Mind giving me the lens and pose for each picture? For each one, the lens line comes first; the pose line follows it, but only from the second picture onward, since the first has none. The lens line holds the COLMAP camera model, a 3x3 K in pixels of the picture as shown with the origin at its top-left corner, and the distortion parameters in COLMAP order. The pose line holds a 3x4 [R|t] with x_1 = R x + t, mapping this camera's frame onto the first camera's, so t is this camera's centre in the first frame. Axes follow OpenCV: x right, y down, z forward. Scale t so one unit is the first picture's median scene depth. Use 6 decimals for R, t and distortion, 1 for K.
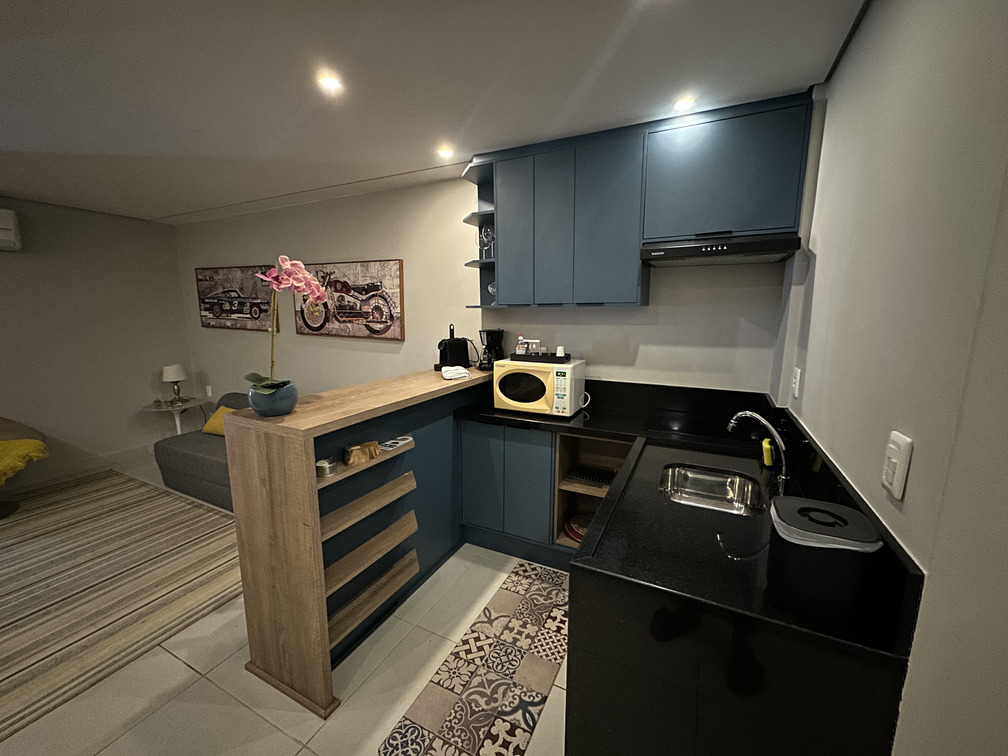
lens RADIAL K [[404.0, 0, 506.6], [0, 404.0, 378.5], [0, 0, 1]] dist [-0.003688, 0.000575]
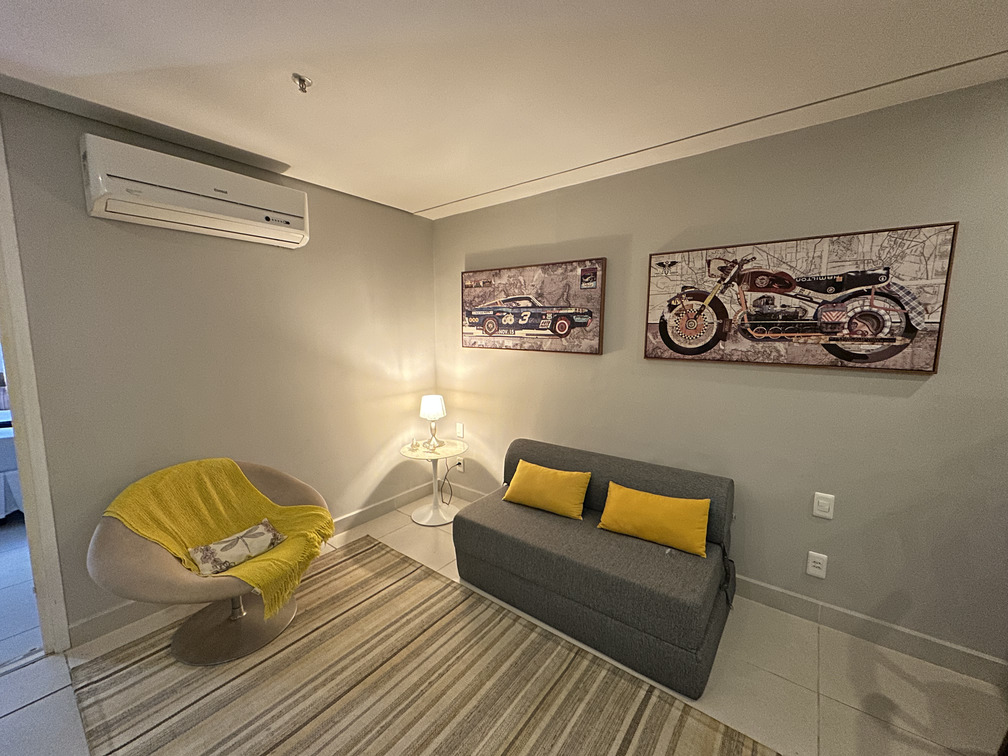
lens RADIAL K [[404.0, 0, 503.9], [0, 404.0, 377.8], [0, 0, 1]] dist [-0.003688, 0.000575]
pose [[0.979225, 0.017229, -0.202044, -0.658708], [-0.027722, 0.998403, -0.049218, -0.043129], [0.200873, 0.053797, 0.978139, 0.333467]]
